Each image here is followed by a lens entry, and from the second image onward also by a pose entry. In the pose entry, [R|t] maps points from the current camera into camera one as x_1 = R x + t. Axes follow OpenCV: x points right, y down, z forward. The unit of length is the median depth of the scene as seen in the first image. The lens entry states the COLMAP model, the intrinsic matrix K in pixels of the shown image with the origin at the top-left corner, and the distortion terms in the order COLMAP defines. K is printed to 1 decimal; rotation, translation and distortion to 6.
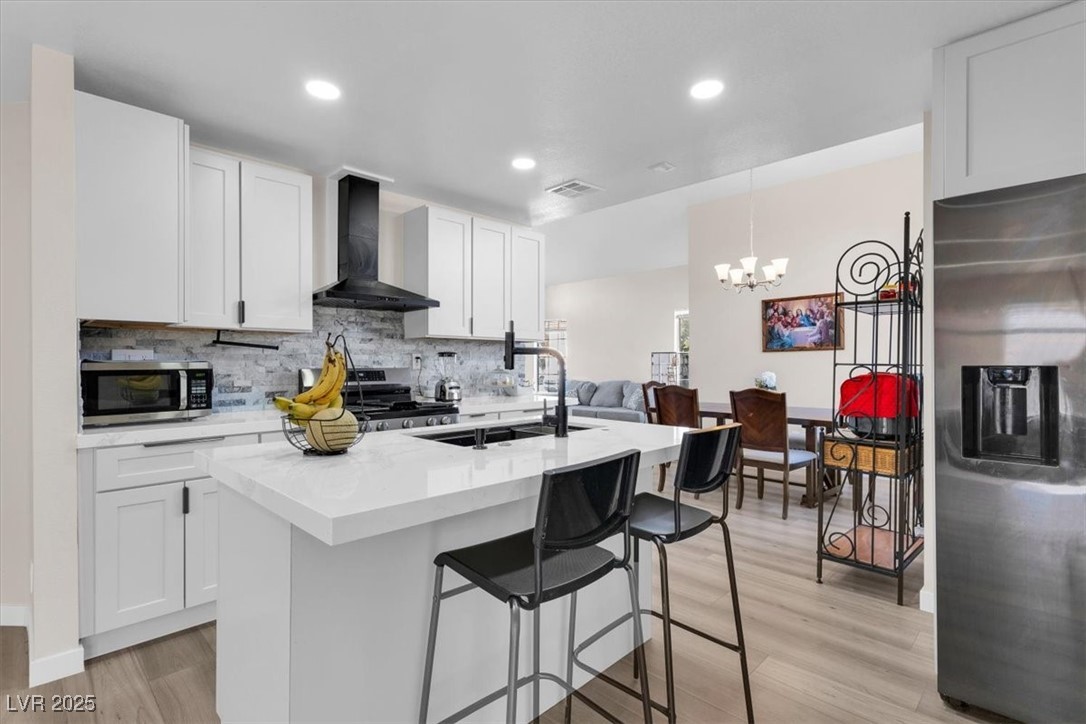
lens RADIAL K [[538.5, 0, 496.9], [0, 538.5, 359.7], [0, 0, 1]] dist [0.001742, 0.003290]
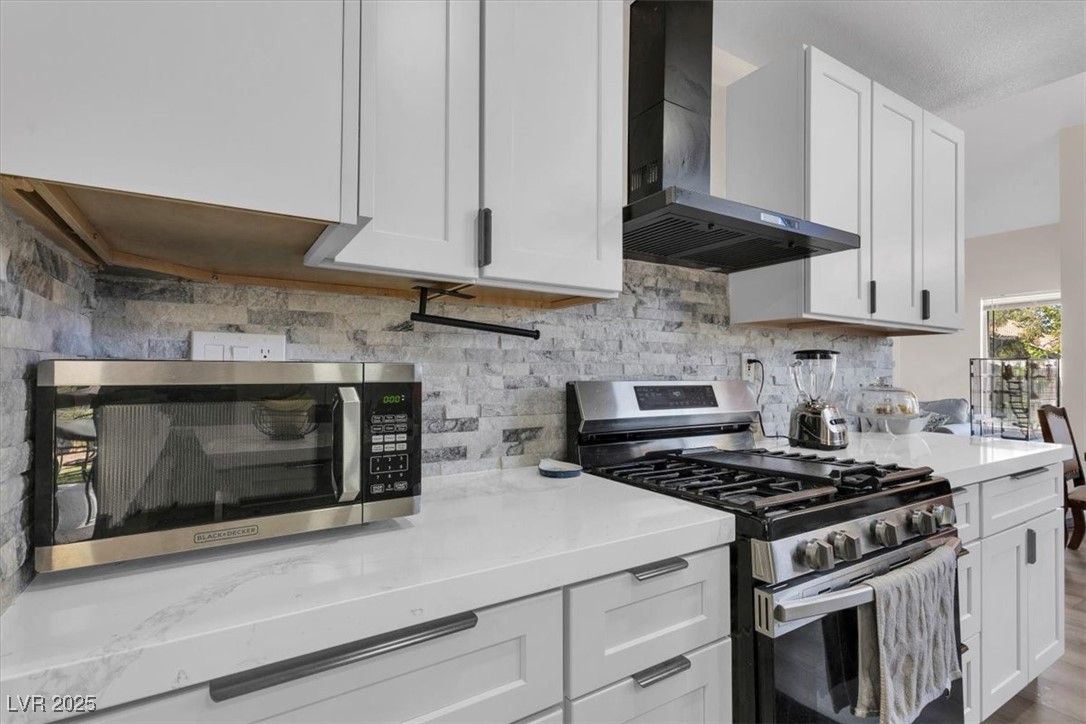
lens RADIAL K [[538.5, 0, 510.1], [0, 538.5, 361.5], [0, 0, 1]] dist [0.001742, 0.003290]
pose [[0.975503, 0.003299, -0.219959, -0.283980], [-0.006198, 0.999903, -0.012495, 0.005296], [0.219897, 0.013552, 0.975429, 0.479473]]
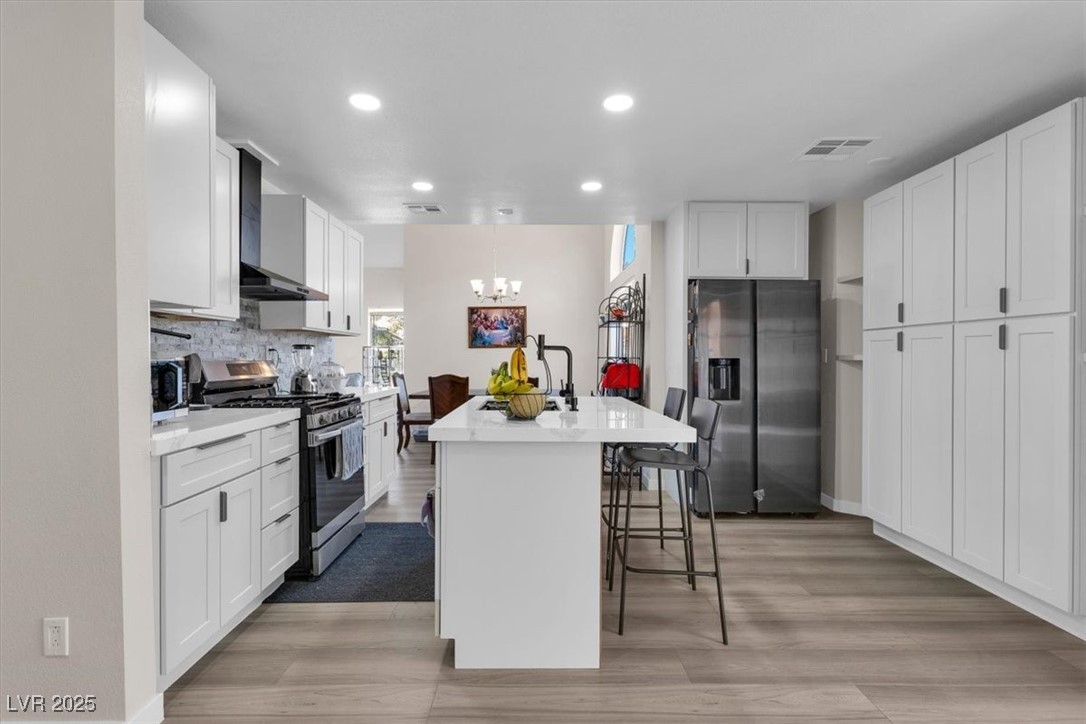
lens RADIAL K [[538.5, 0, 540.7], [0, 538.5, 355.8], [0, 0, 1]] dist [0.001742, 0.003290]
pose [[0.690728, 0.004055, 0.723103, -0.551793], [-0.007309, 0.999972, 0.001375, 0.002453], [-0.723077, -0.006234, 0.690739, -0.001814]]
